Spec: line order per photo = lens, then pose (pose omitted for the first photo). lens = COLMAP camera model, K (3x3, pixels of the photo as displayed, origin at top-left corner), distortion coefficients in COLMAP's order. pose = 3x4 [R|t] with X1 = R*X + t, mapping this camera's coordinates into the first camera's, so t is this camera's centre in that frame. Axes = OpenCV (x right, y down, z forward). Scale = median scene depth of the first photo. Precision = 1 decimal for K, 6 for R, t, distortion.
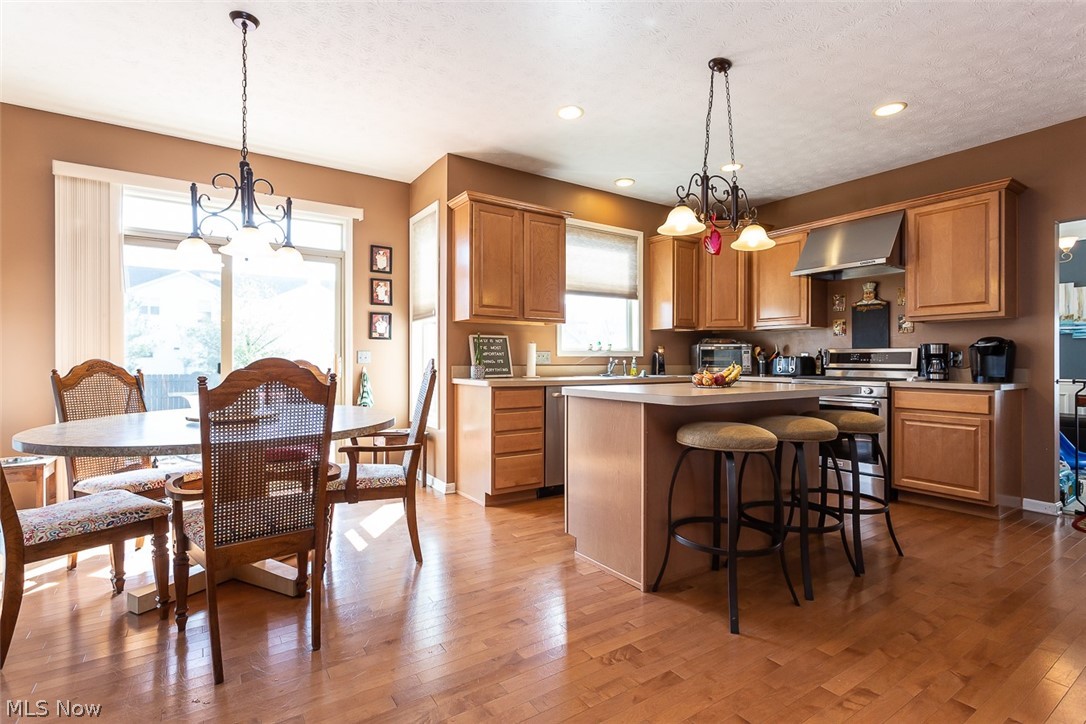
lens RADIAL K [[513.9, 0, 546.7], [0, 513.9, 361.9], [0, 0, 1]] dist [-0.000245, 0.000169]
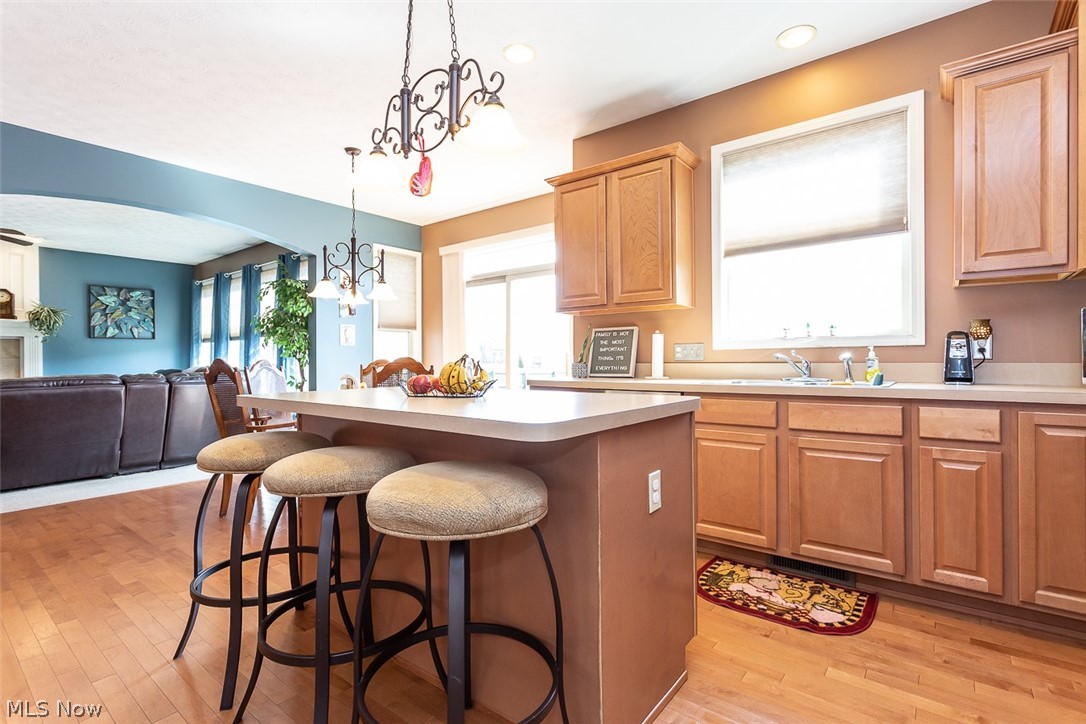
lens RADIAL K [[513.9, 0, 544.9], [0, 513.9, 360.8], [0, 0, 1]] dist [-0.000245, 0.000169]
pose [[0.306526, -0.001744, -0.951861, 0.667401], [0.005782, 0.999983, 0.000030, 0.002912], [0.951845, -0.005513, 0.306531, 0.627600]]
